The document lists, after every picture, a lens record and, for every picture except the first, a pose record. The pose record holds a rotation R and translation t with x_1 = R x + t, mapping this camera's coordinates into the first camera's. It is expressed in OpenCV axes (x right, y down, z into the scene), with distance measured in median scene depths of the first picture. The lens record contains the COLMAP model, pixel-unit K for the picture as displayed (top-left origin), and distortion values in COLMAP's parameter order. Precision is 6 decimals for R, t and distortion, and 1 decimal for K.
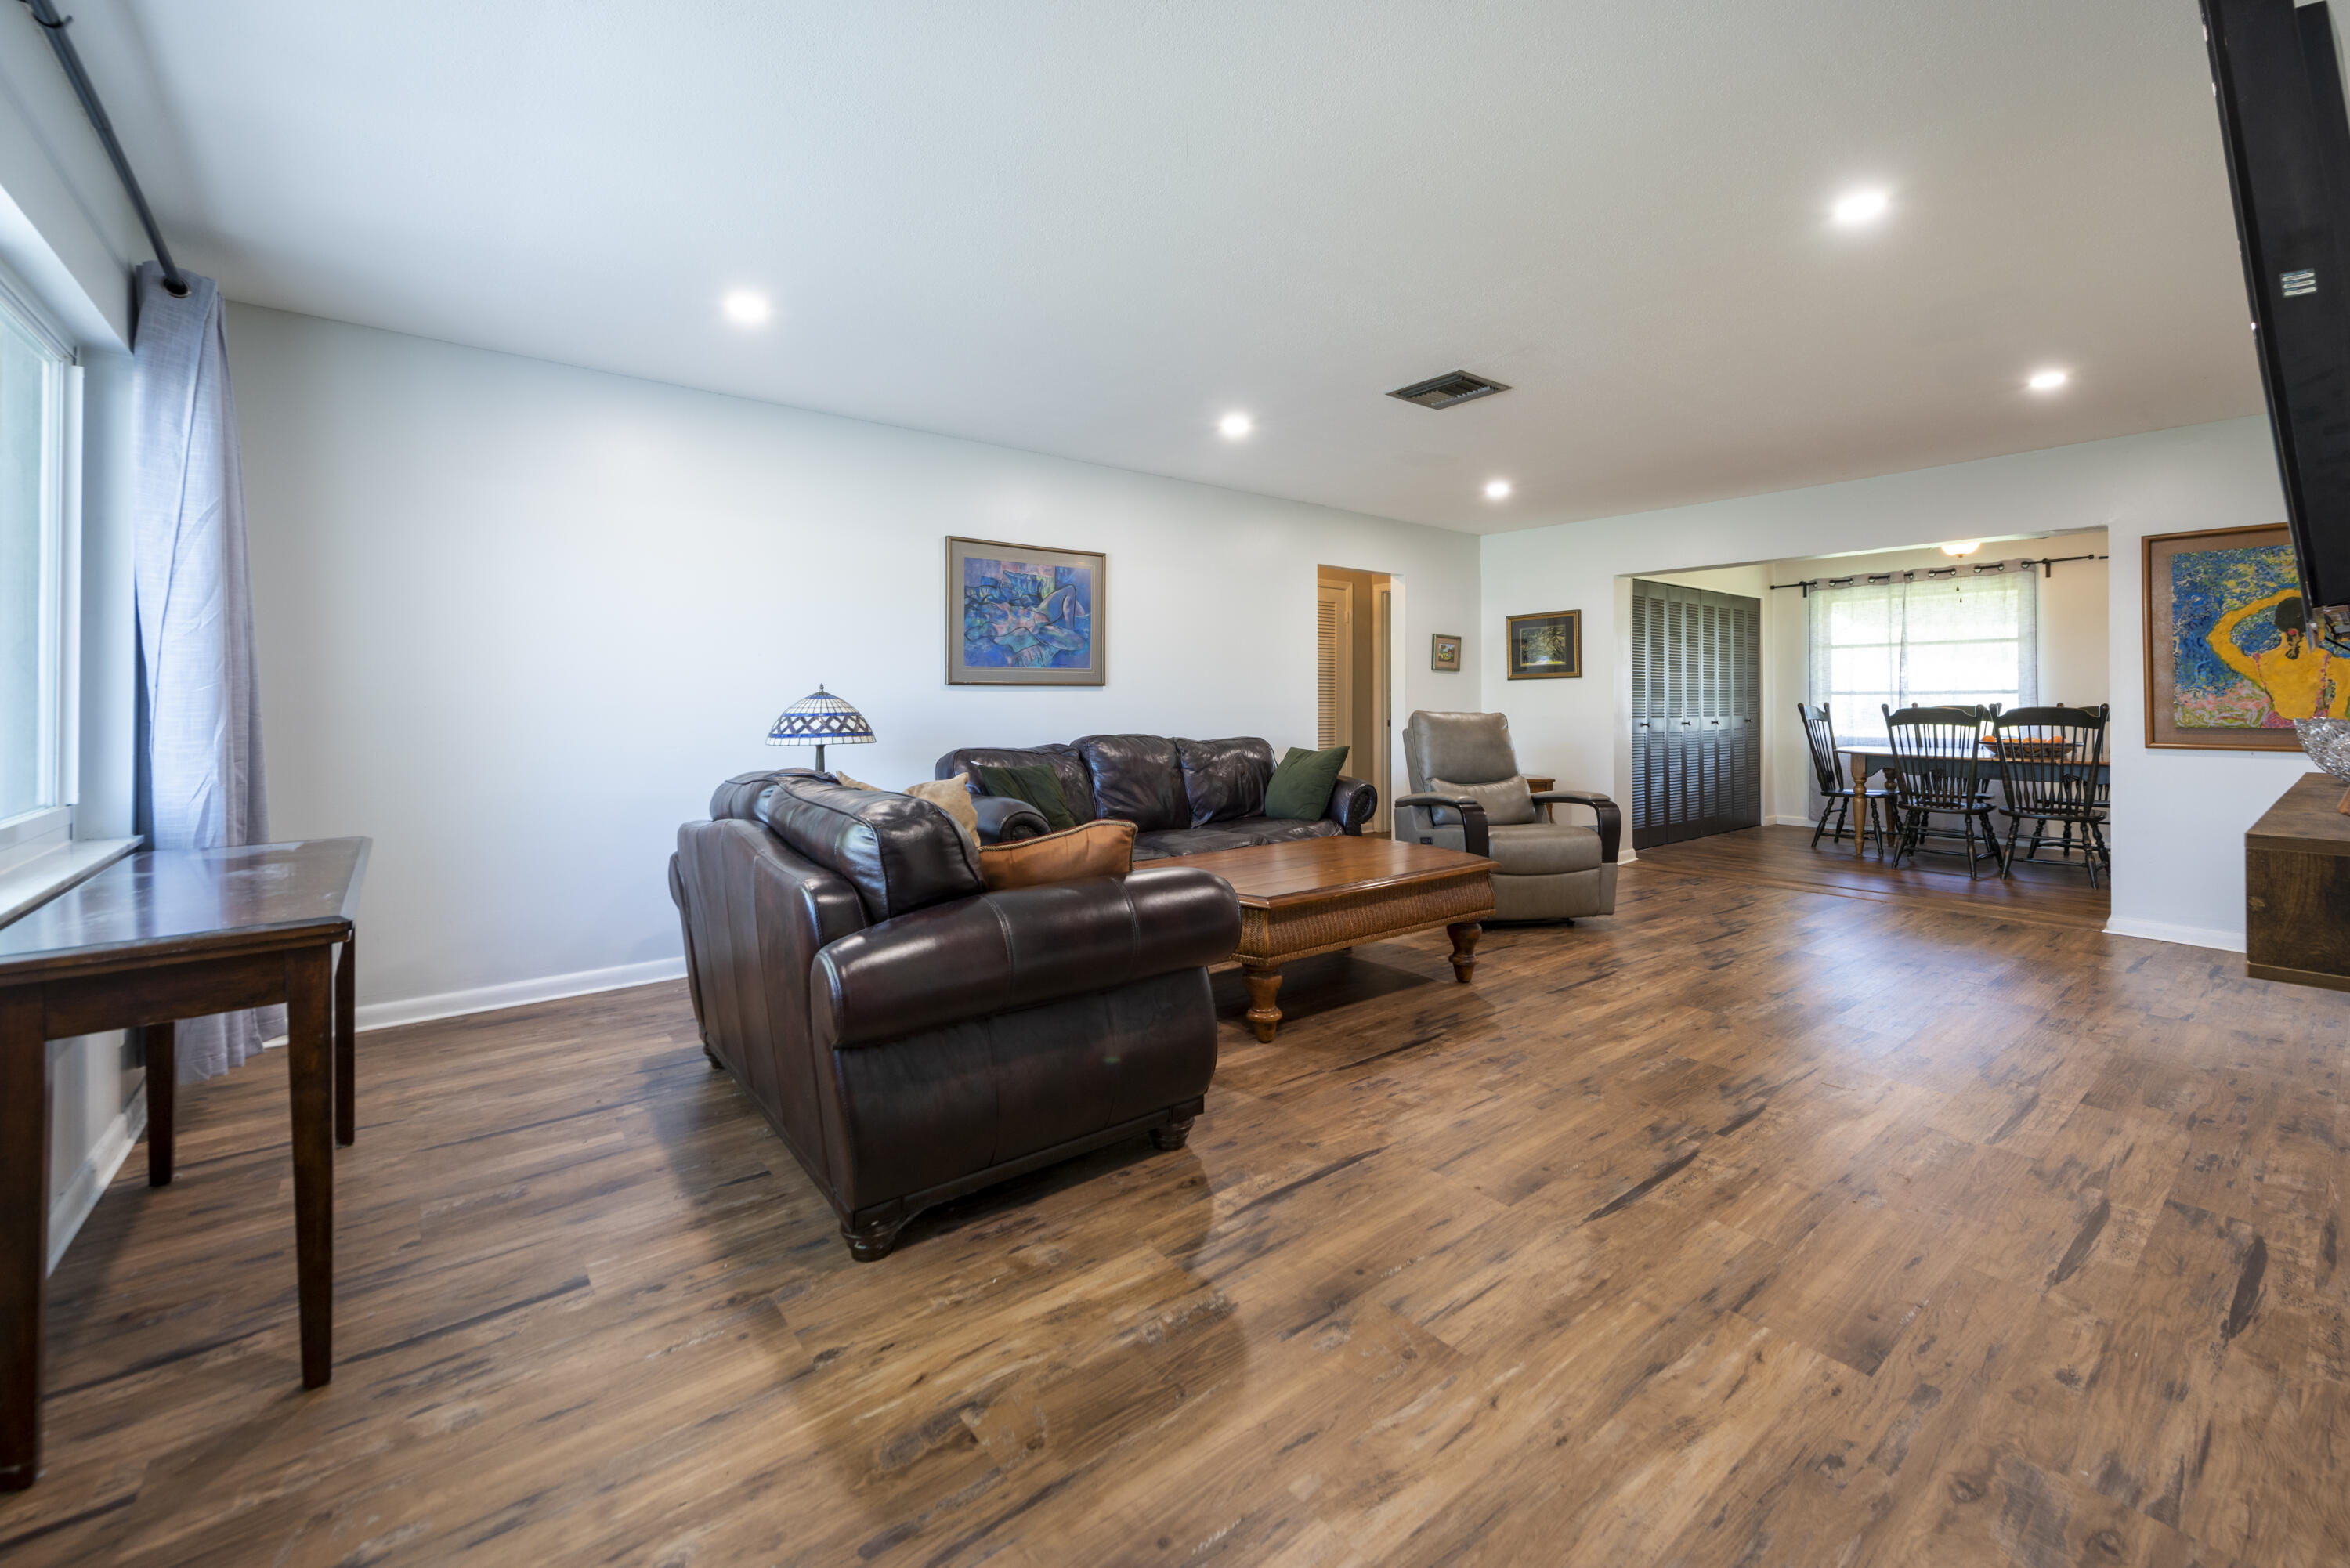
lens RADIAL K [[960.0, 0, 1154.3], [0, 960.0, 674.4], [0, 0, 1]] dist [0.007731, 0.000734]
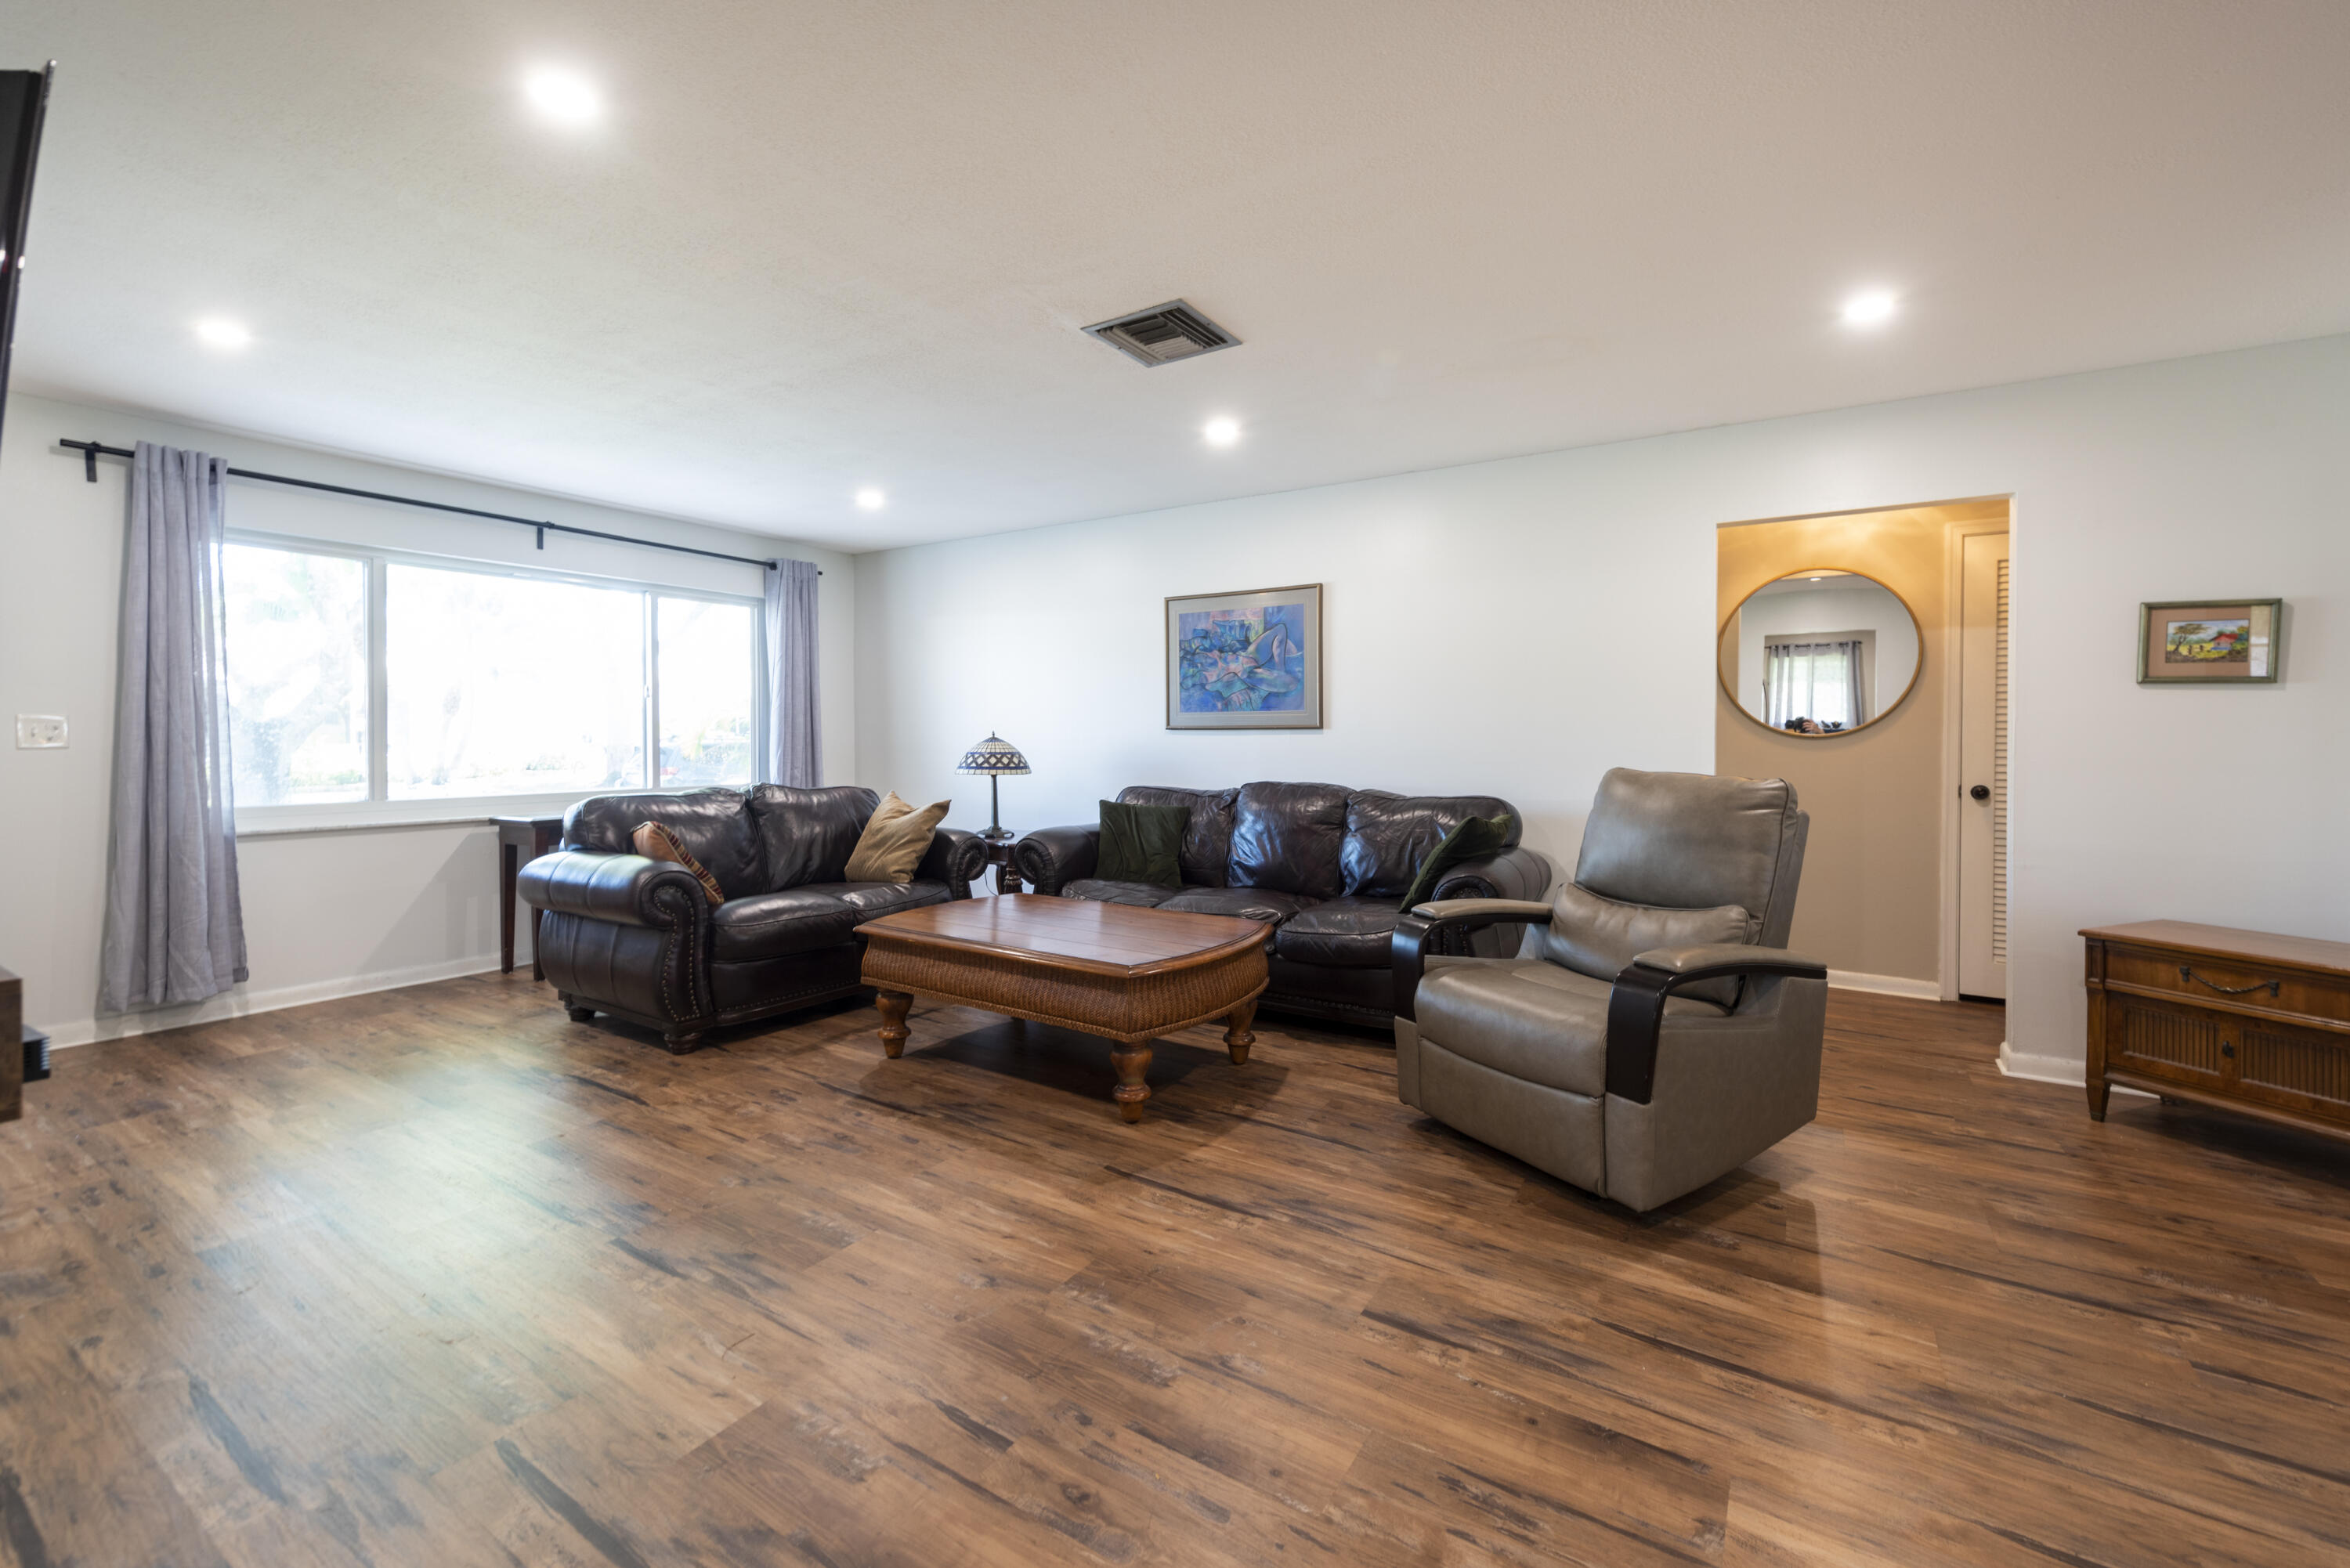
lens RADIAL K [[960.0, 0, 1184.2], [0, 960.0, 729.1], [0, 0, 1]] dist [0.007731, 0.000734]
pose [[0.333627, -0.002823, -0.942701, 0.852830], [0.024414, 0.999686, 0.005647, 0.004182], [0.942389, -0.024899, 0.333591, 0.640405]]
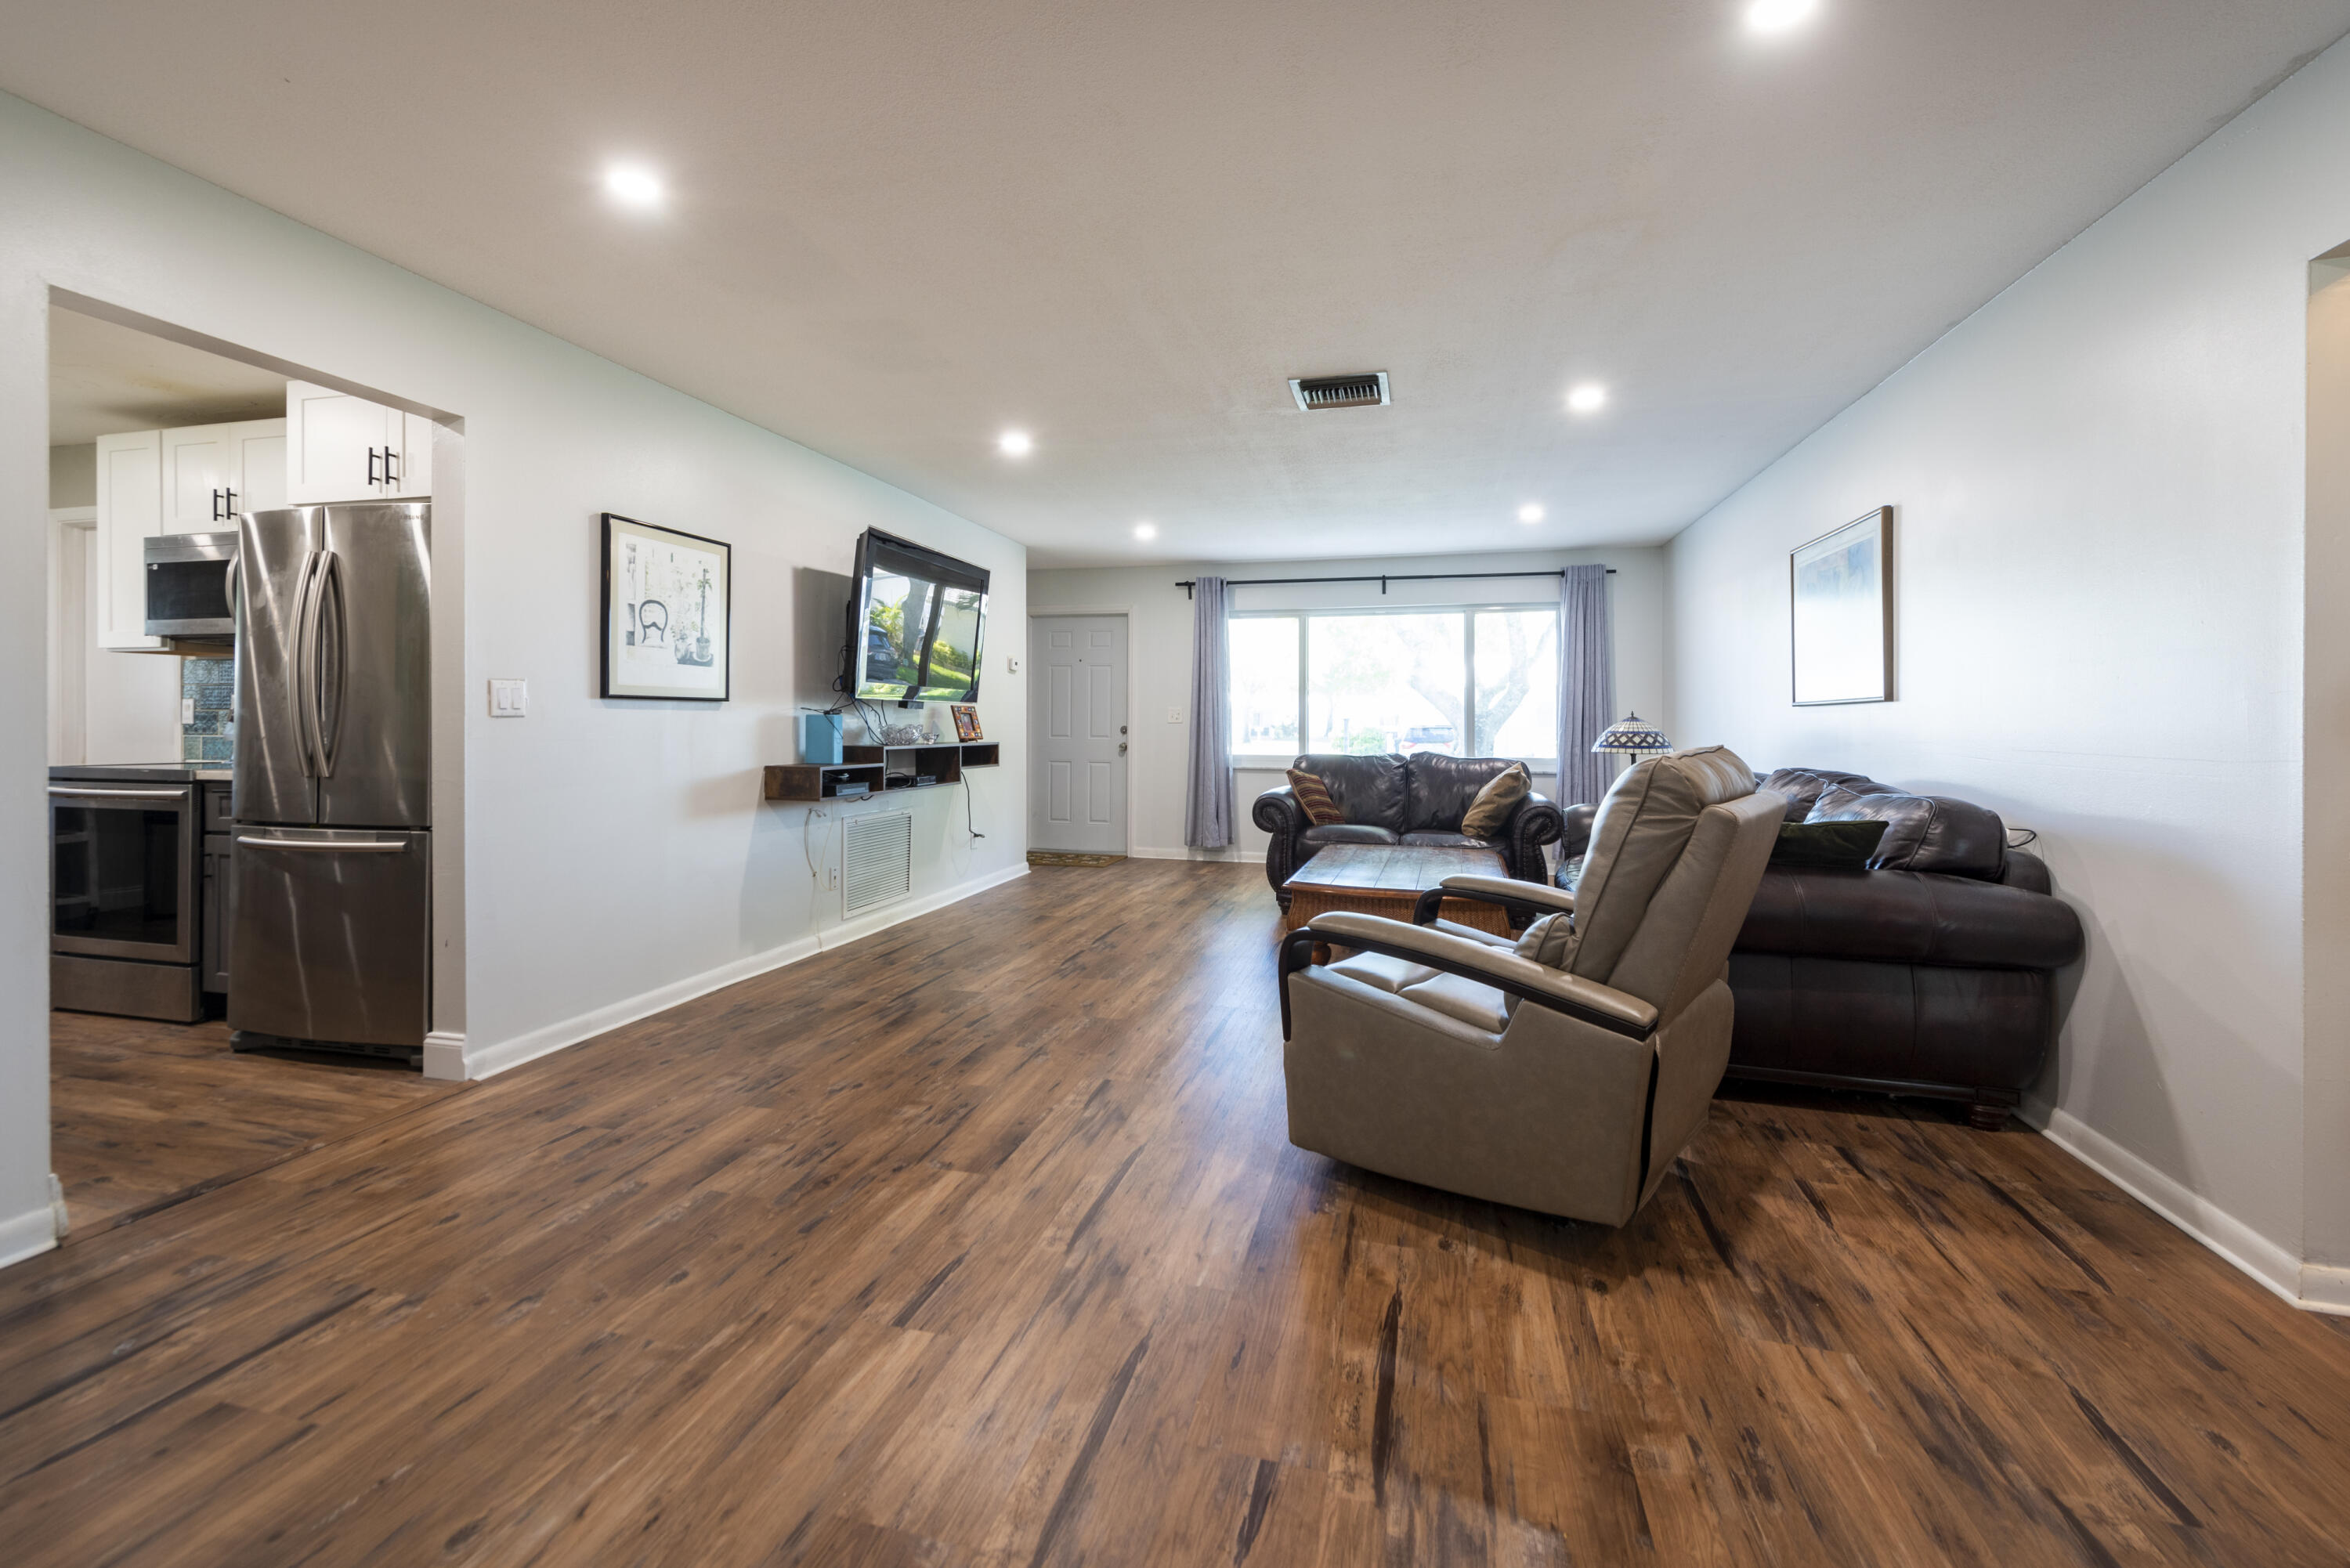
lens RADIAL K [[960.0, 0, 1208.5], [0, 960.0, 740.2], [0, 0, 1]] dist [0.007731, 0.000734]
pose [[-0.787531, 0.007245, -0.616232, 0.820212], [0.015900, 0.999837, -0.008564, 0.044943], [0.616070, -0.016543, -0.787518, 1.390496]]
